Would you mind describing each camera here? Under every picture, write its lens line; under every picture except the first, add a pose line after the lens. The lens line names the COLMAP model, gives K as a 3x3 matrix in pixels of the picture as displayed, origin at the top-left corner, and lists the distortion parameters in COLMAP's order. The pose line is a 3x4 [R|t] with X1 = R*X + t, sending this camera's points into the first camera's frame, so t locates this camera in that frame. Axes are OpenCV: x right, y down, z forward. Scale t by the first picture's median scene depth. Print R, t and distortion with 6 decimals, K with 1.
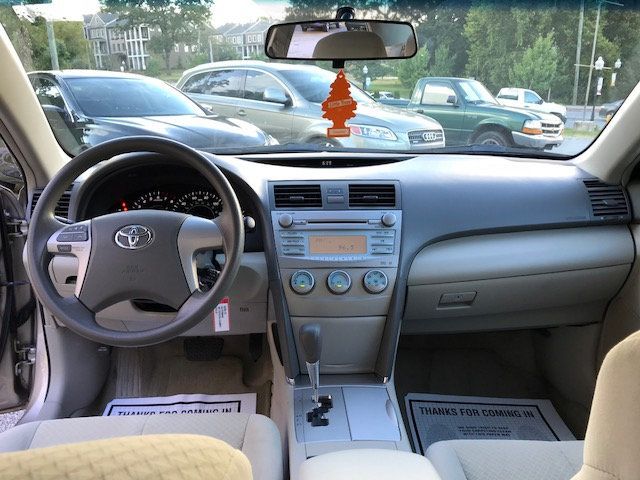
lens RADIAL K [[517.4, 0, 316.1], [0, 517.4, 236.9], [0, 0, 1]] dist [-0.003584, -0.002817]
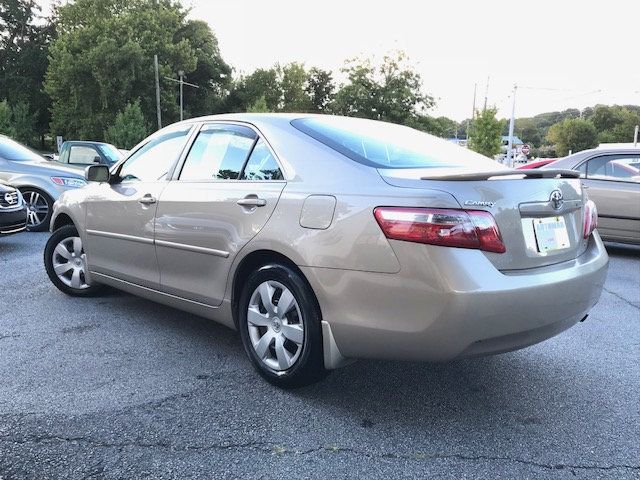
lens RADIAL K [[584.3, 0, 313.4], [0, 584.3, 240.7], [0, 0, 1]] dist [0.022919, 0.021492]
pose [[0.750355, -0.080582, 0.656105, -0.135771], [0.159381, 0.985315, -0.061260, 0.045103], [-0.641533, 0.150537, 0.752179, -0.171186]]
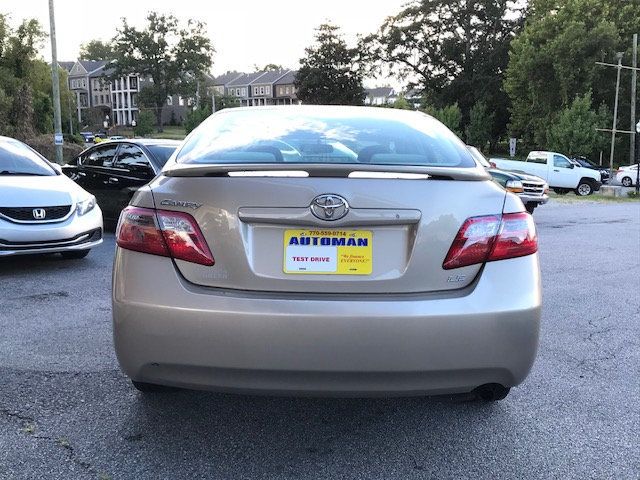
lens RADIAL K [[691.1, 0, 319.9], [0, 691.1, 242.1], [0, 0, 1]] dist [0.009753, 0.000000]
pose [[0.999666, 0.012259, -0.022768, 0.010827], [-0.015393, 0.989596, -0.143046, 0.060552], [0.020778, 0.143348, 0.989454, -0.226609]]
